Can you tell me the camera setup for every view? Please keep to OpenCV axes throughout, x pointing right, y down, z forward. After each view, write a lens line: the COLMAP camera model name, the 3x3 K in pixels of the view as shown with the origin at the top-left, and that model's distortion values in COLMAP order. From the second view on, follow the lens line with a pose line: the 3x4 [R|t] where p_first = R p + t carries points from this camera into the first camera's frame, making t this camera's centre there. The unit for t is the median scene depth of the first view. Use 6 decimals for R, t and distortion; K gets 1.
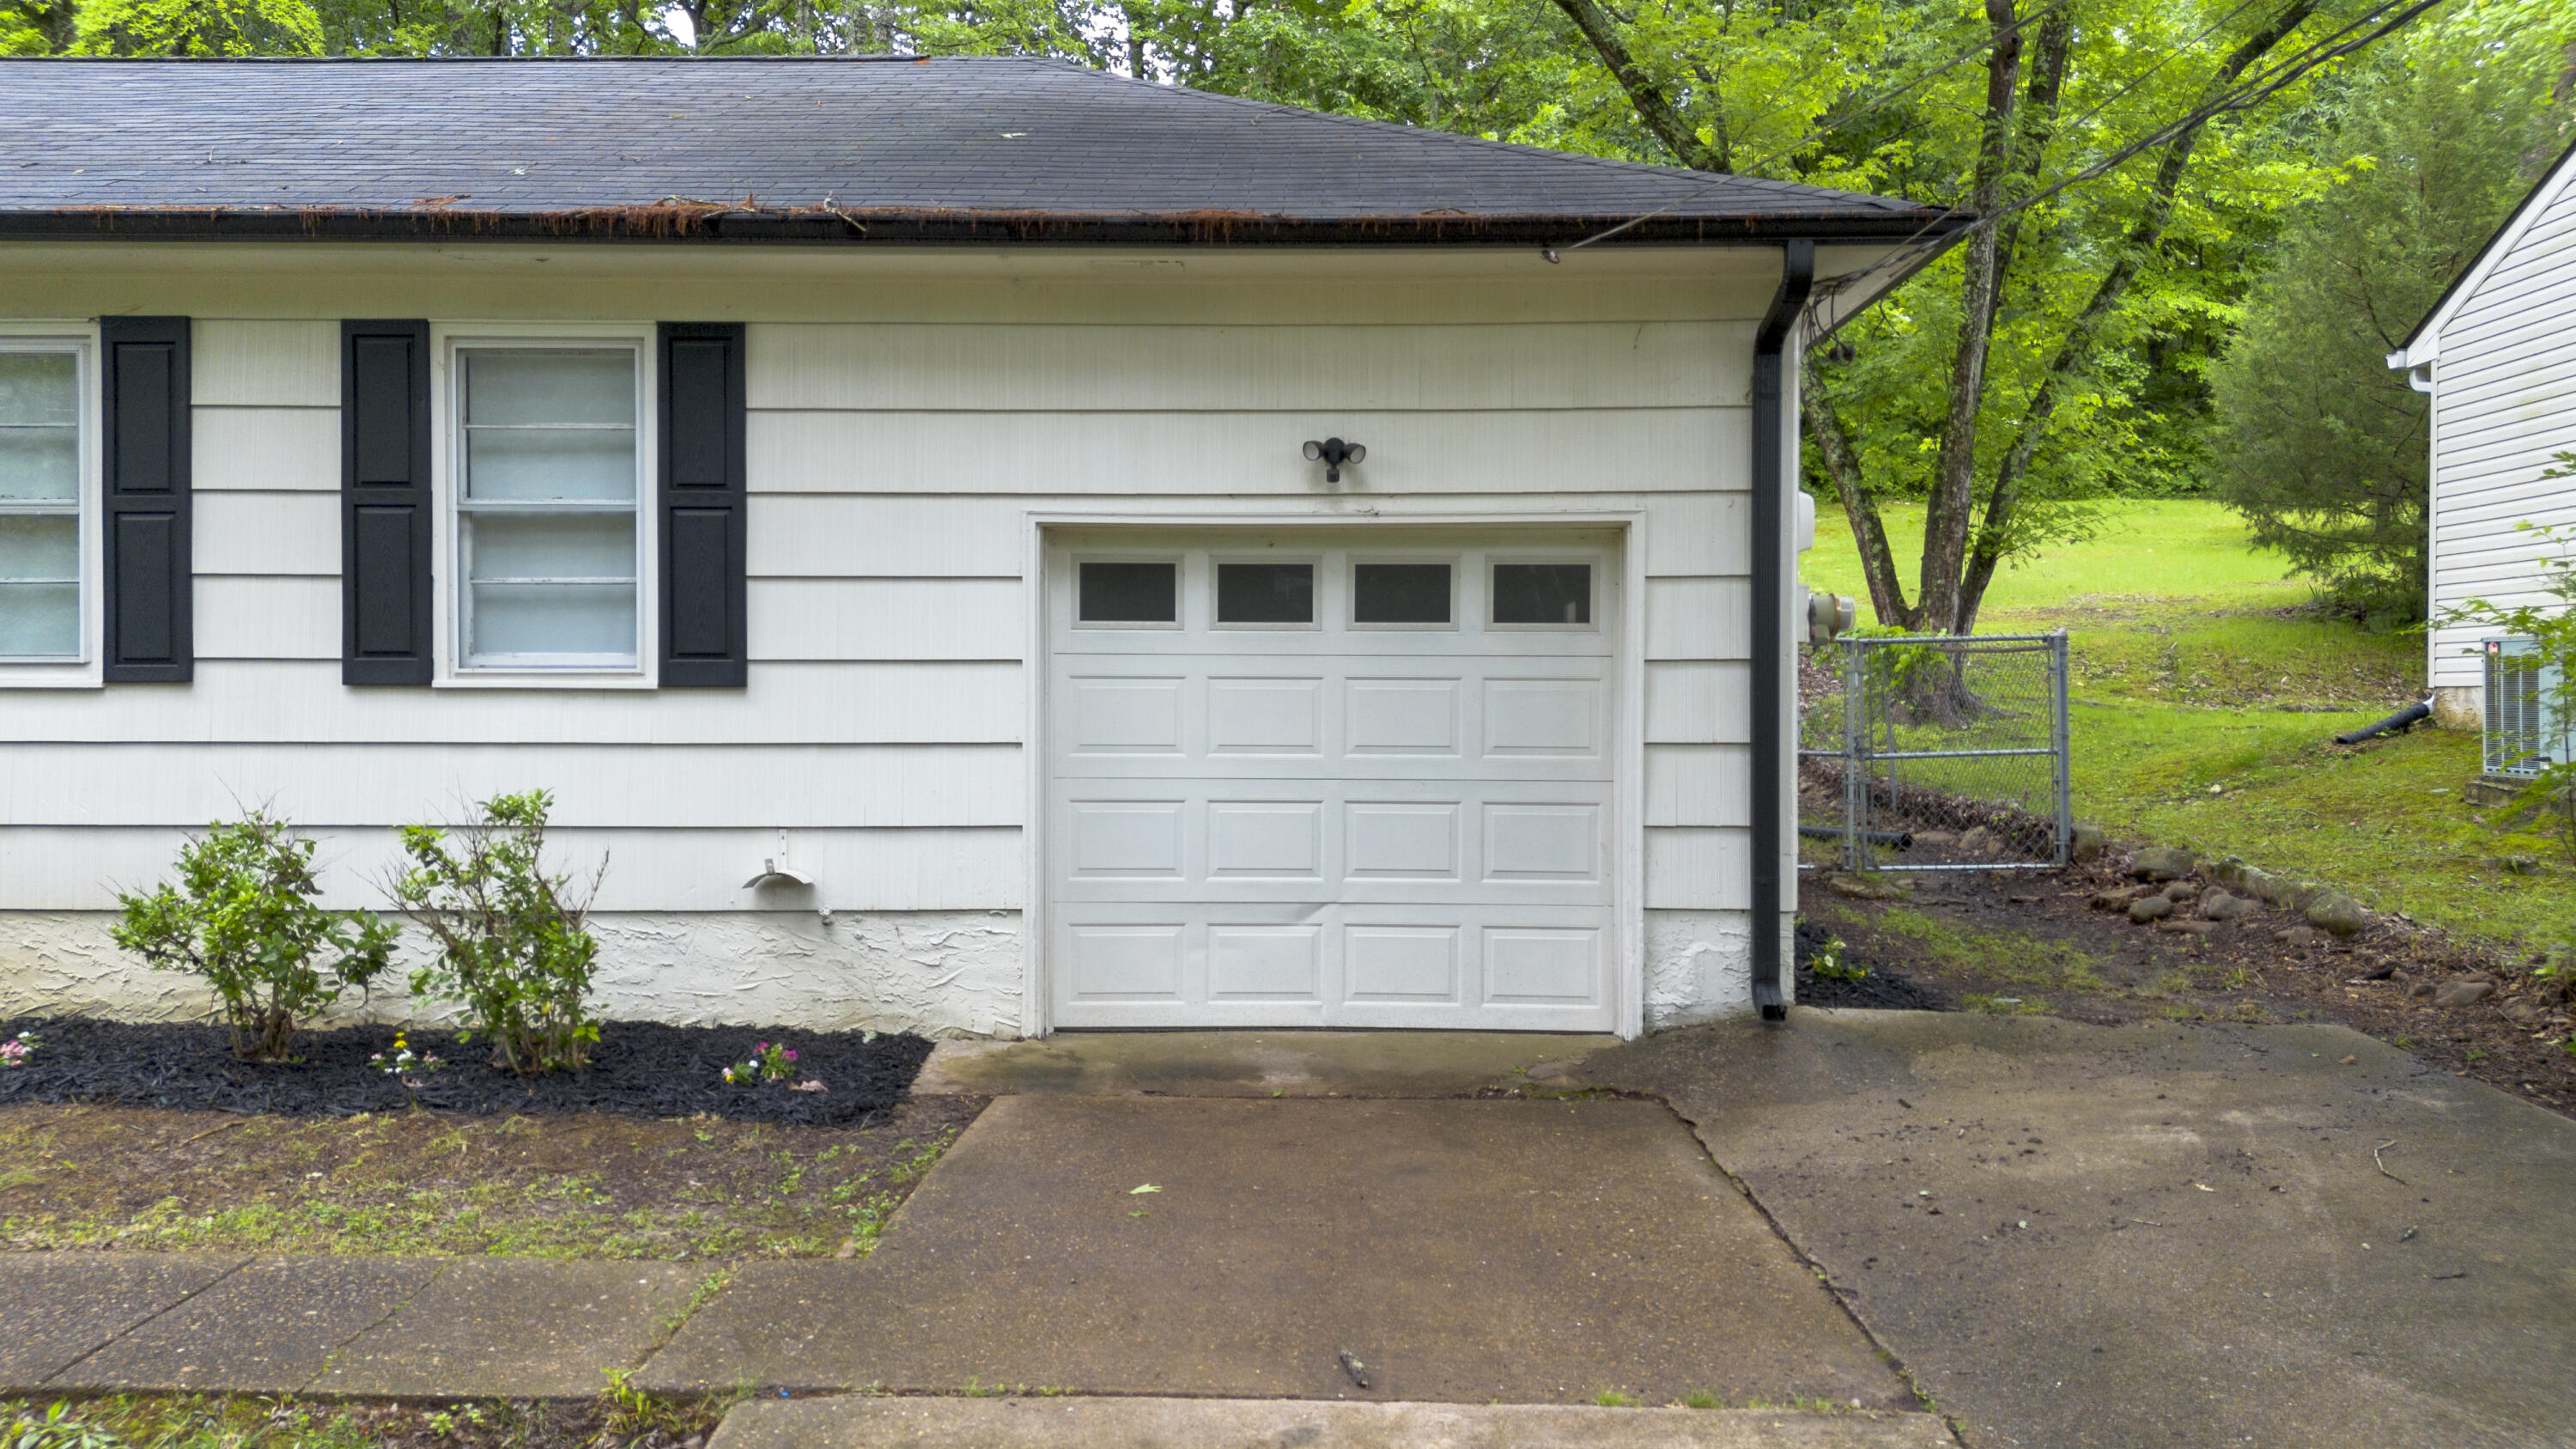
lens RADIAL K [[1810.2, 0, 1289.2], [0, 1810.2, 718.7], [0, 0, 1]] dist [0.107090, -0.105720]
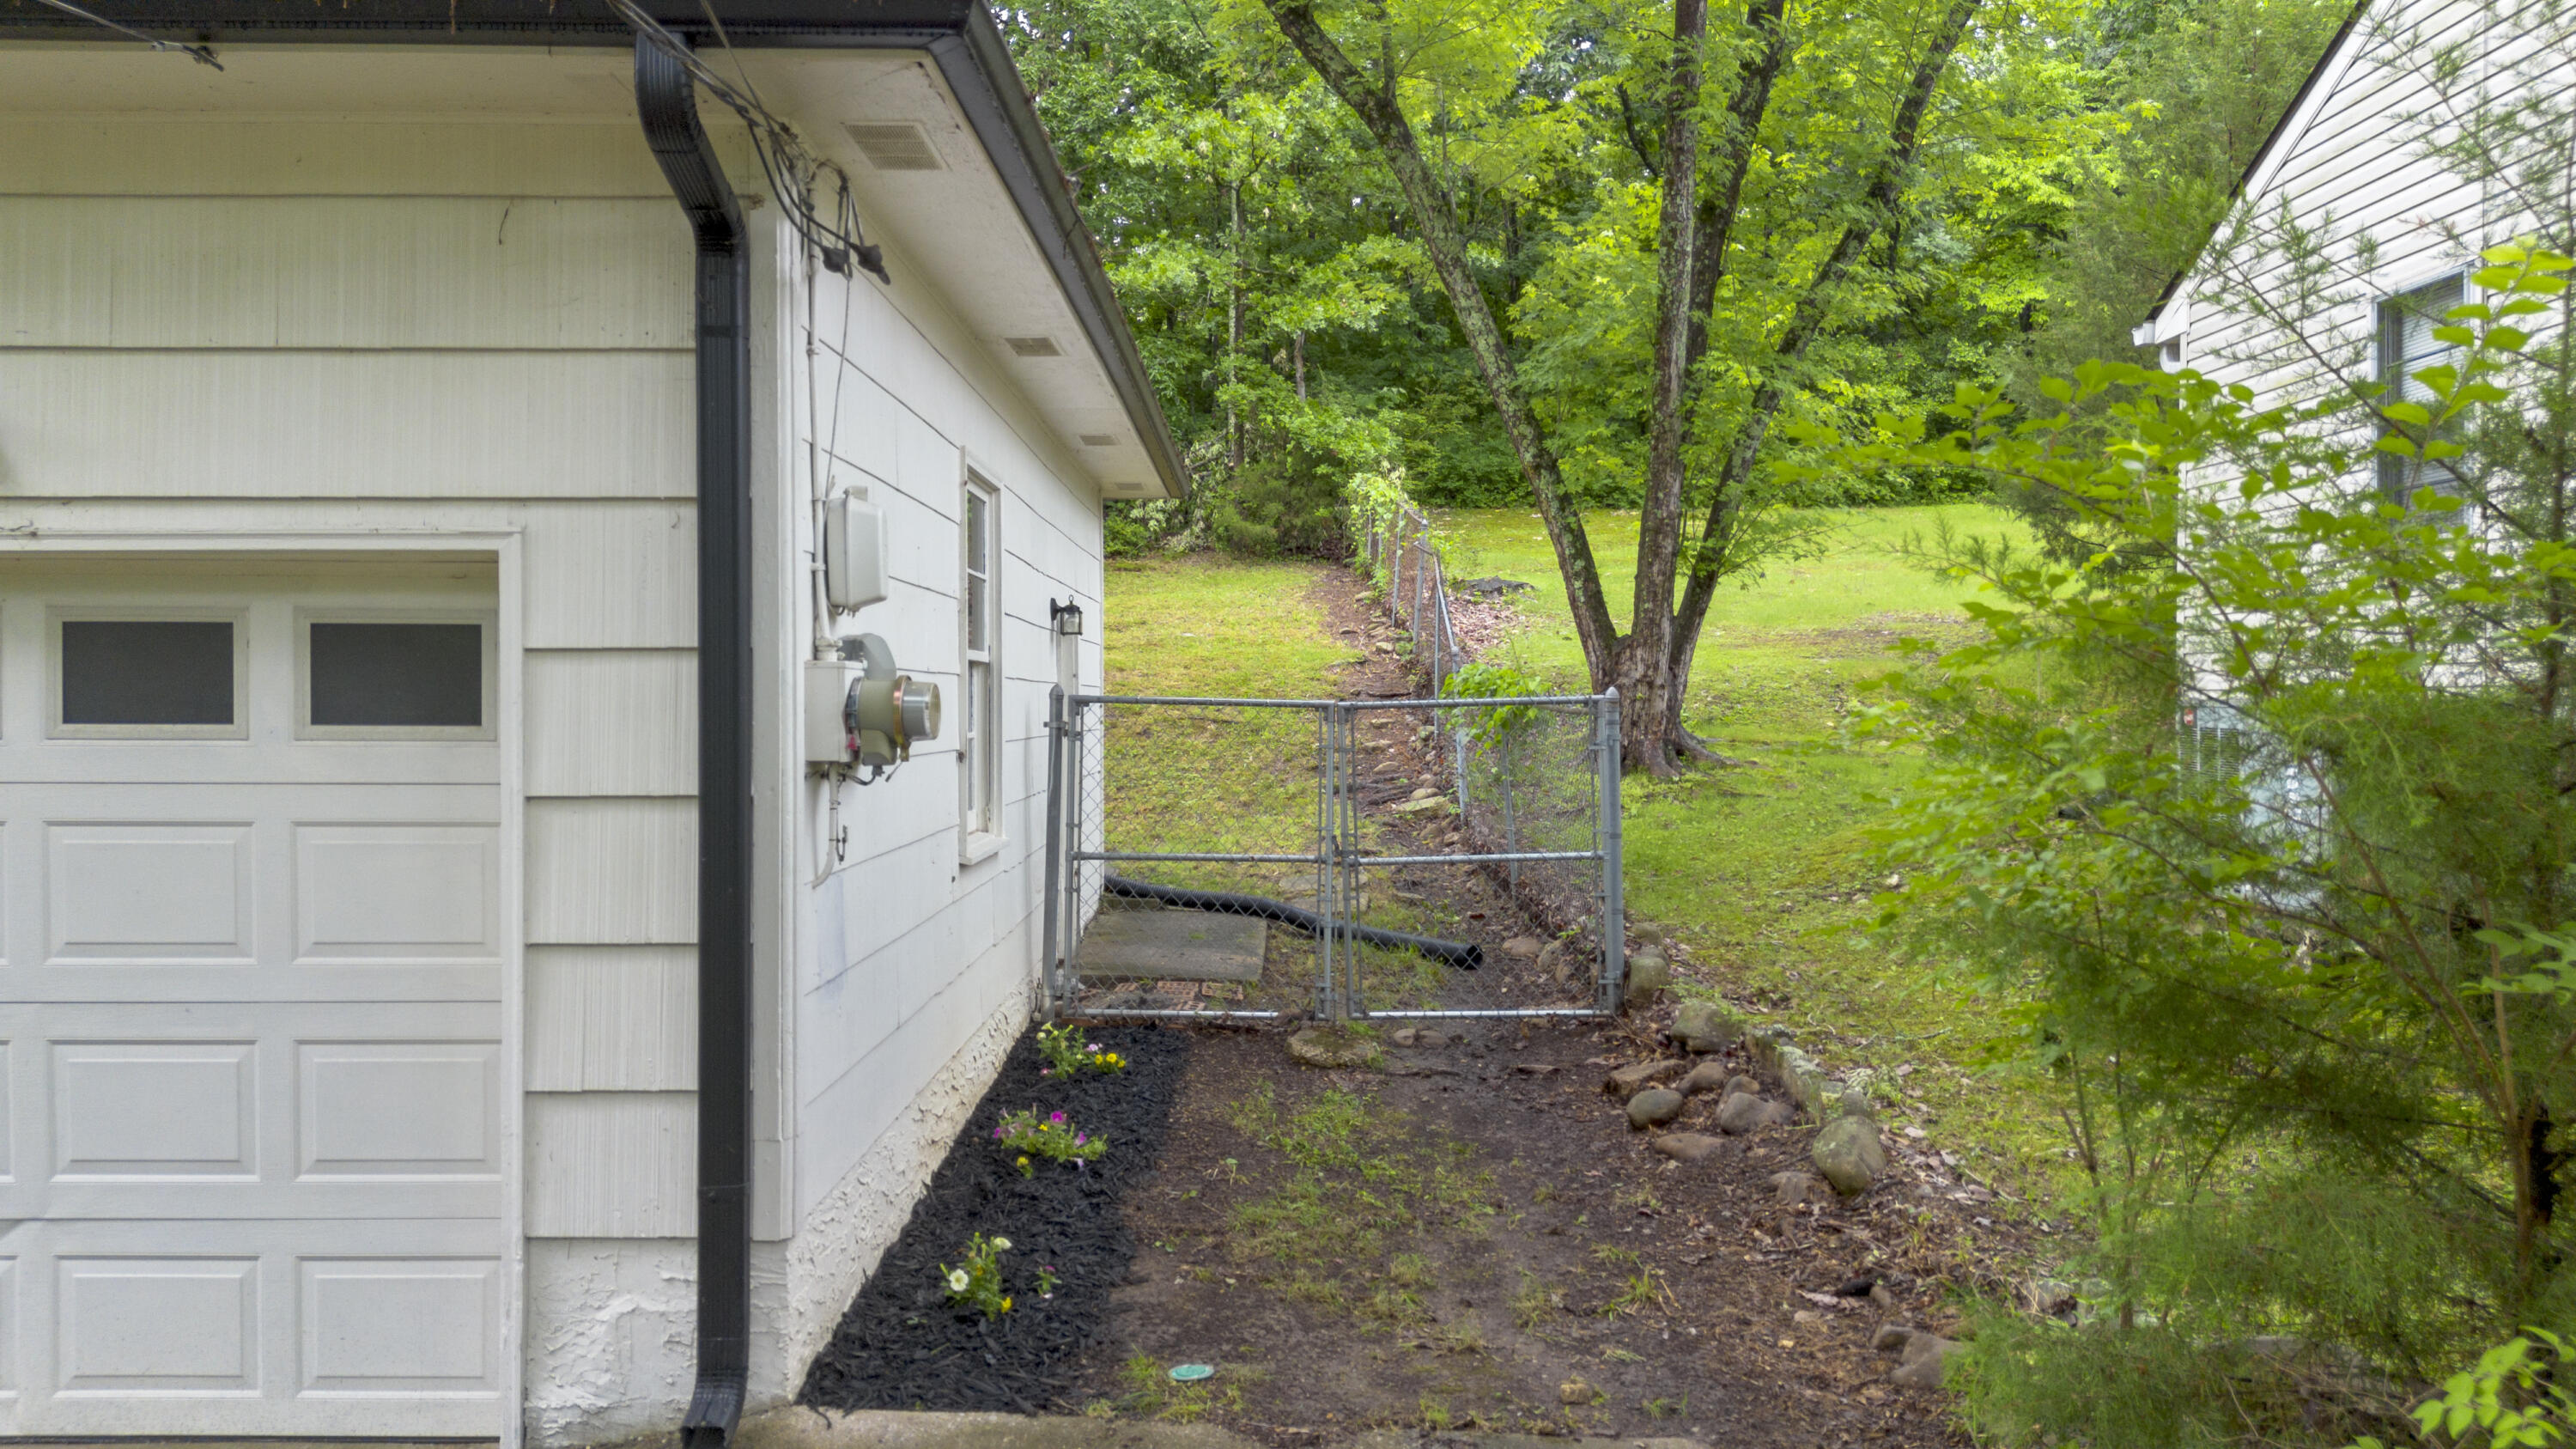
lens RADIAL K [[1805.2, 0, 1286.7], [0, 1805.2, 737.6], [0, 0, 1]] dist [0.095378, -0.099864]
pose [[0.999732, -0.003532, 0.022865, 0.411322], [0.003331, 0.999955, 0.008838, -0.053900], [-0.022895, -0.008760, 0.999699, 0.421331]]
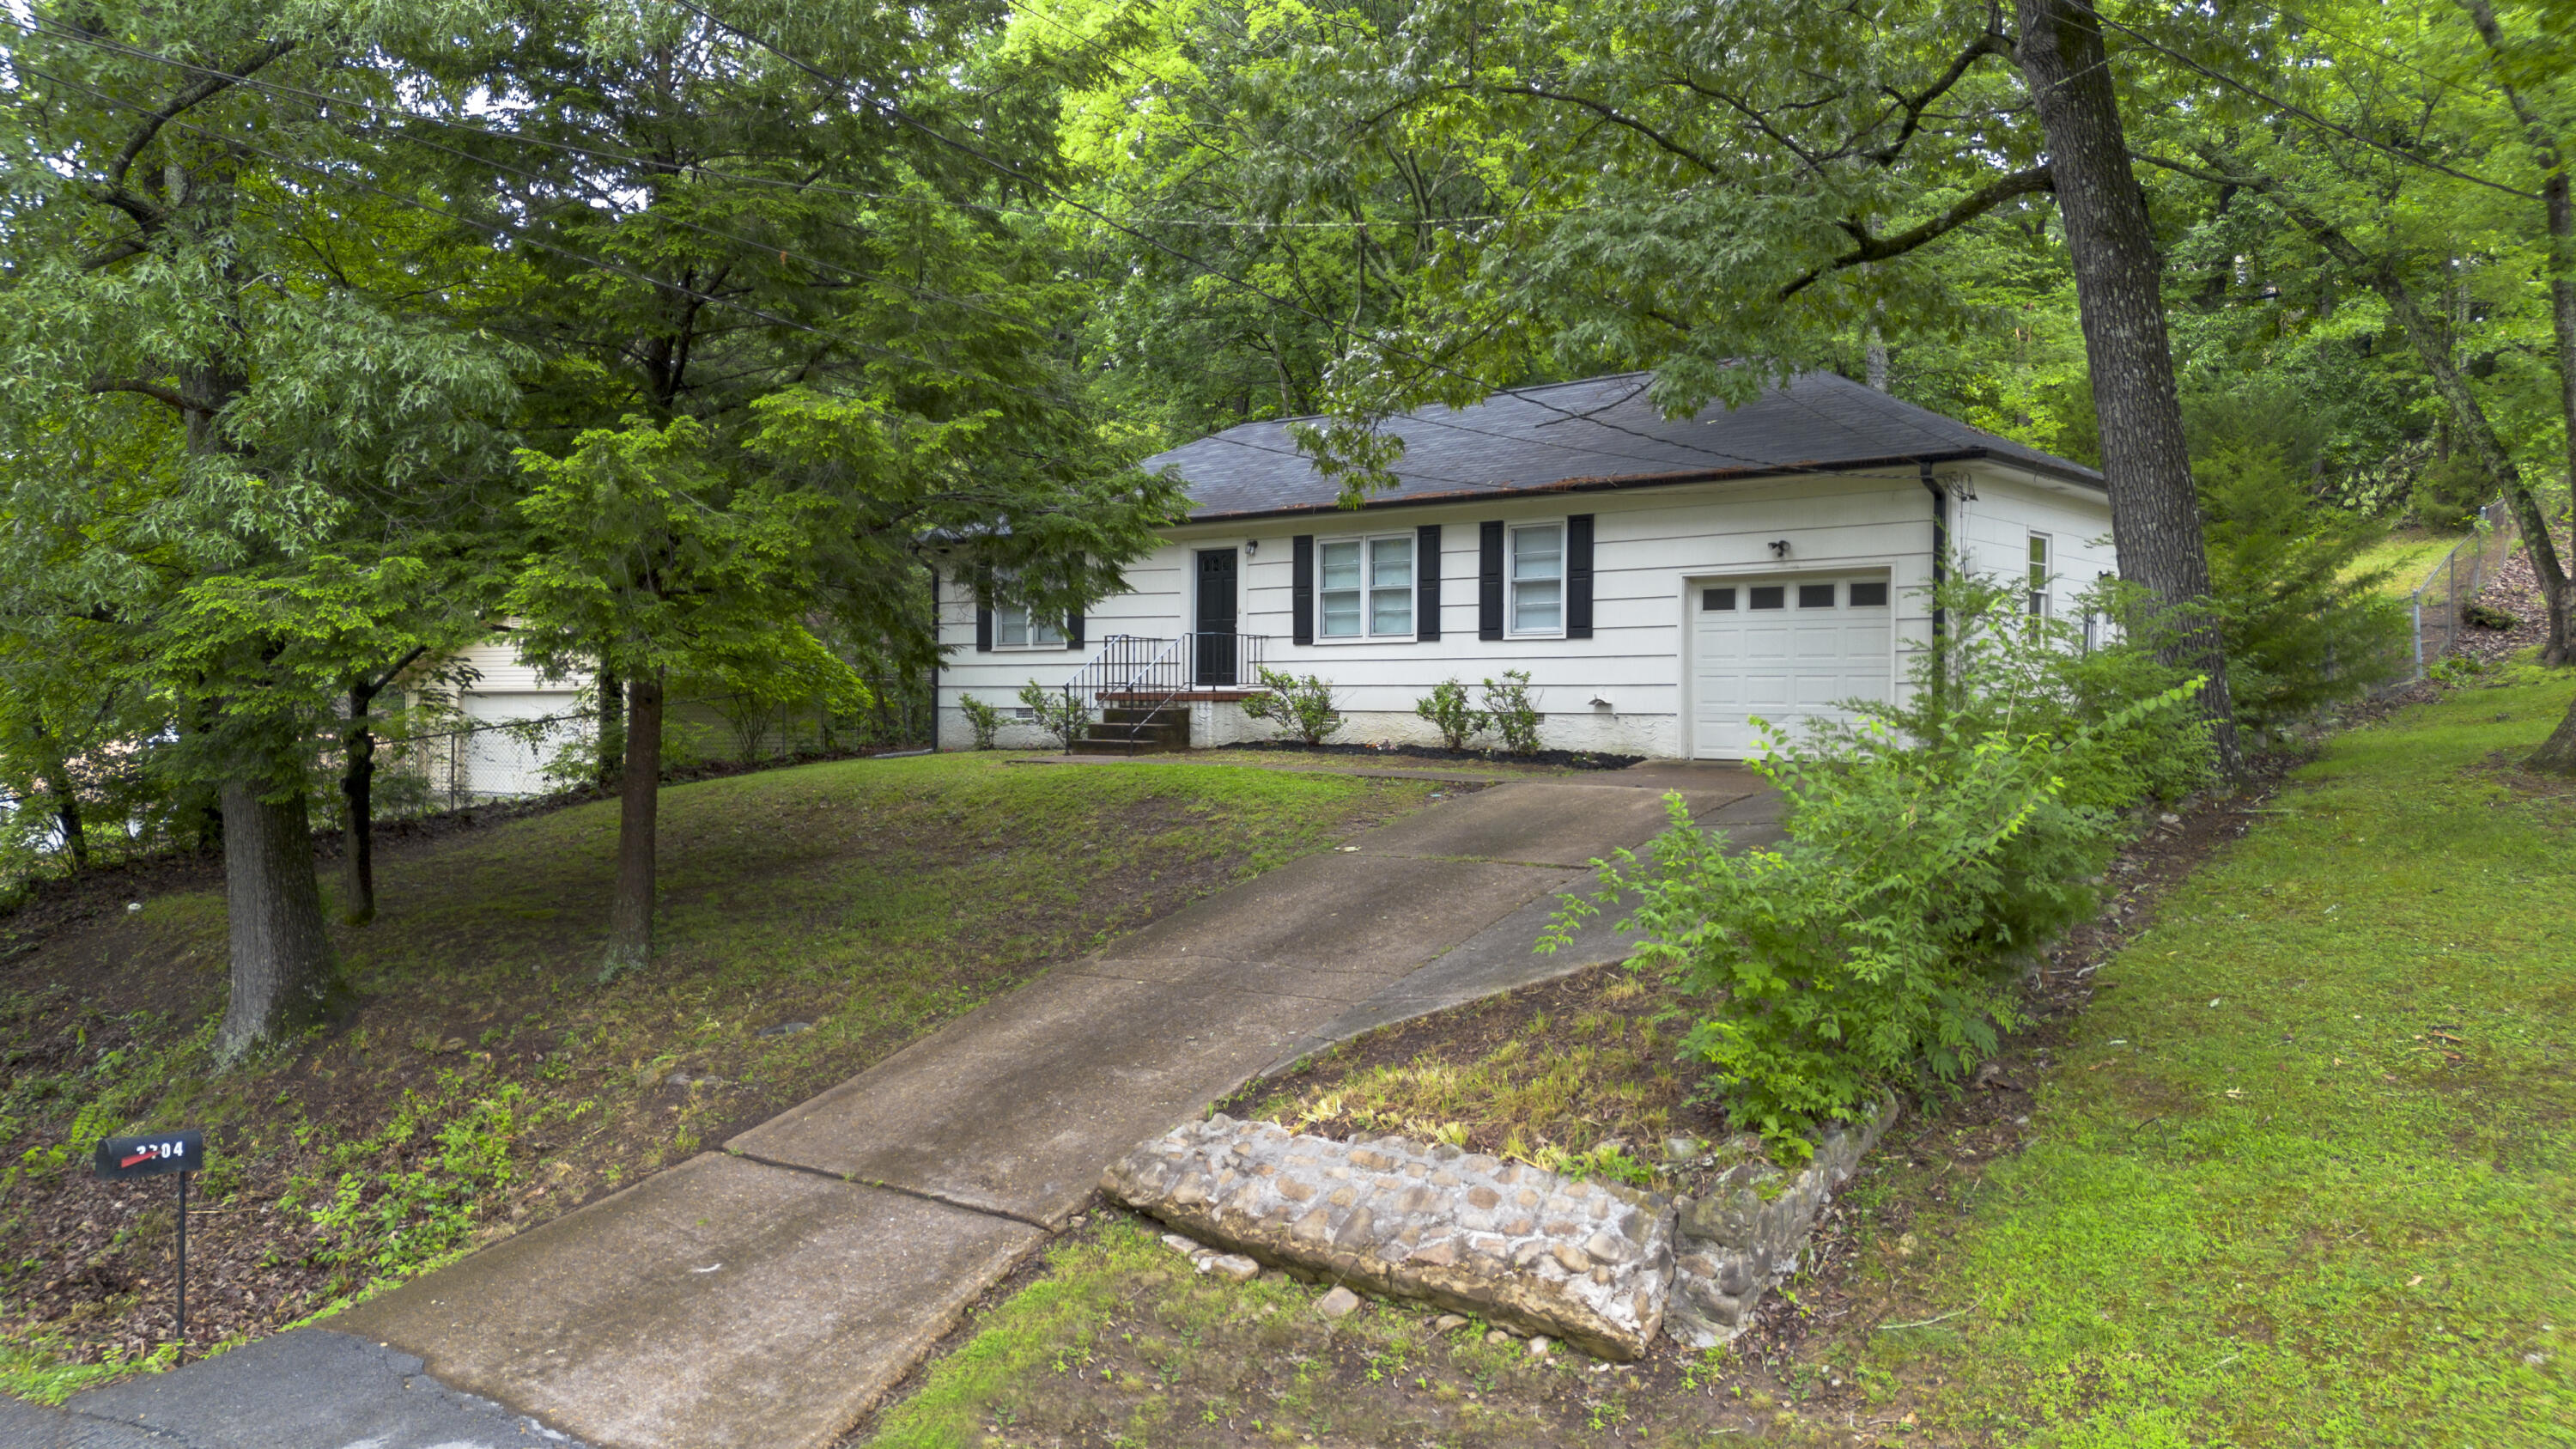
lens RADIAL K [[1810.2, 0, 1289.2], [0, 1810.2, 718.7], [0, 0, 1]] dist [0.107090, -0.105720]
pose [[0.776551, 0.006993, -0.630015, 1.154348], [-0.007013, 0.999972, 0.002455, 0.108815], [0.630015, 0.002512, 0.776579, -1.559127]]
